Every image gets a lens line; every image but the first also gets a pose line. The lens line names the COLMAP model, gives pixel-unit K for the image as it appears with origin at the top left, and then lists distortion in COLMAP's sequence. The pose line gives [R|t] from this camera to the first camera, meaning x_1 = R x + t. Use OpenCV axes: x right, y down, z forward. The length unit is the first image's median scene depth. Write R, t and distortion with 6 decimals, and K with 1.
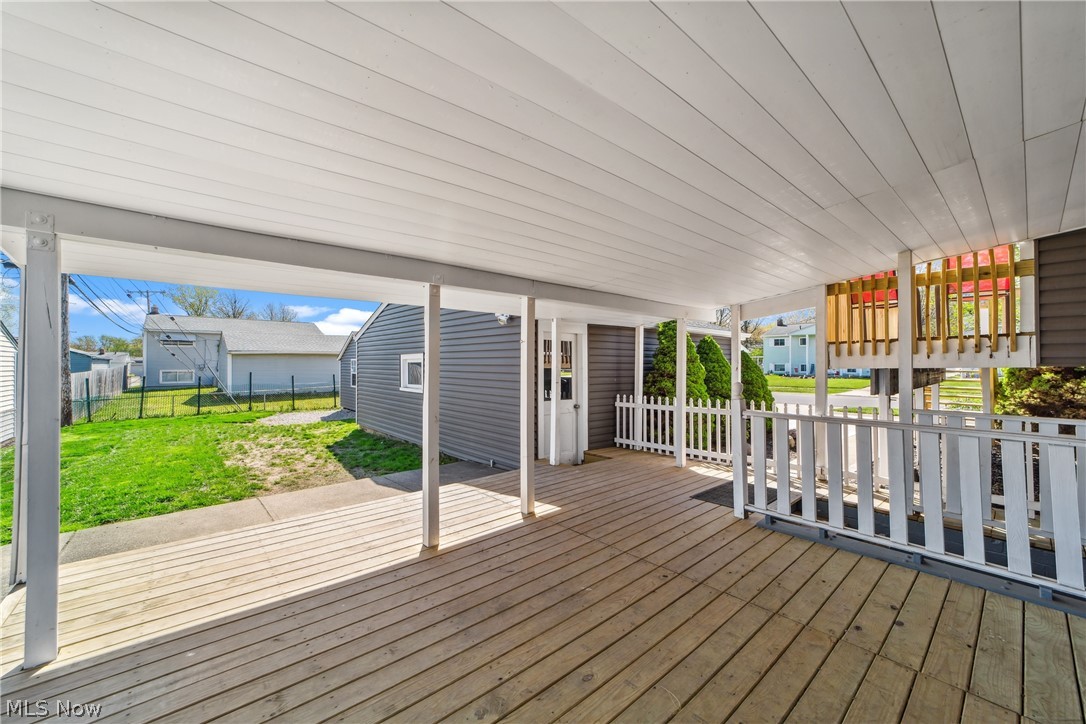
lens RADIAL K [[426.7, 0, 546.8], [0, 426.7, 360.0], [0, 0, 1]] dist [0.001406, 0.000399]
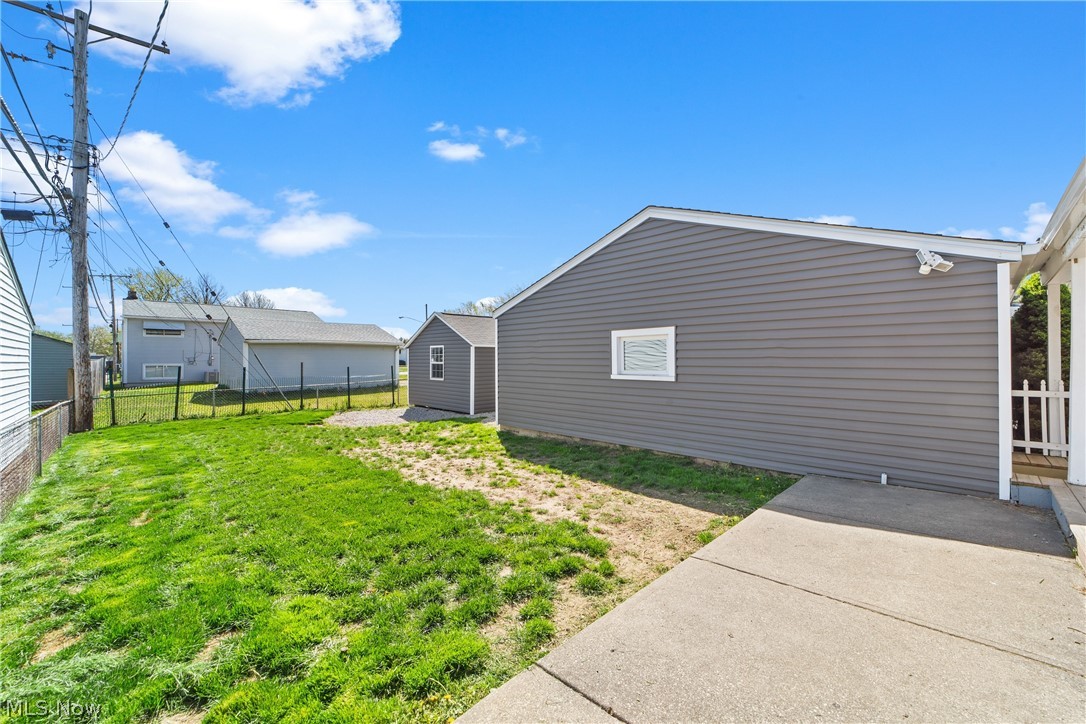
lens RADIAL K [[426.7, 0, 572.5], [0, 426.7, 360.5], [0, 0, 1]] dist [0.001406, 0.000399]
pose [[0.995922, 0.001543, 0.090208, -0.255992], [-0.002263, 0.999966, 0.007888, 0.018426], [-0.090193, -0.008060, 0.995892, 0.140958]]
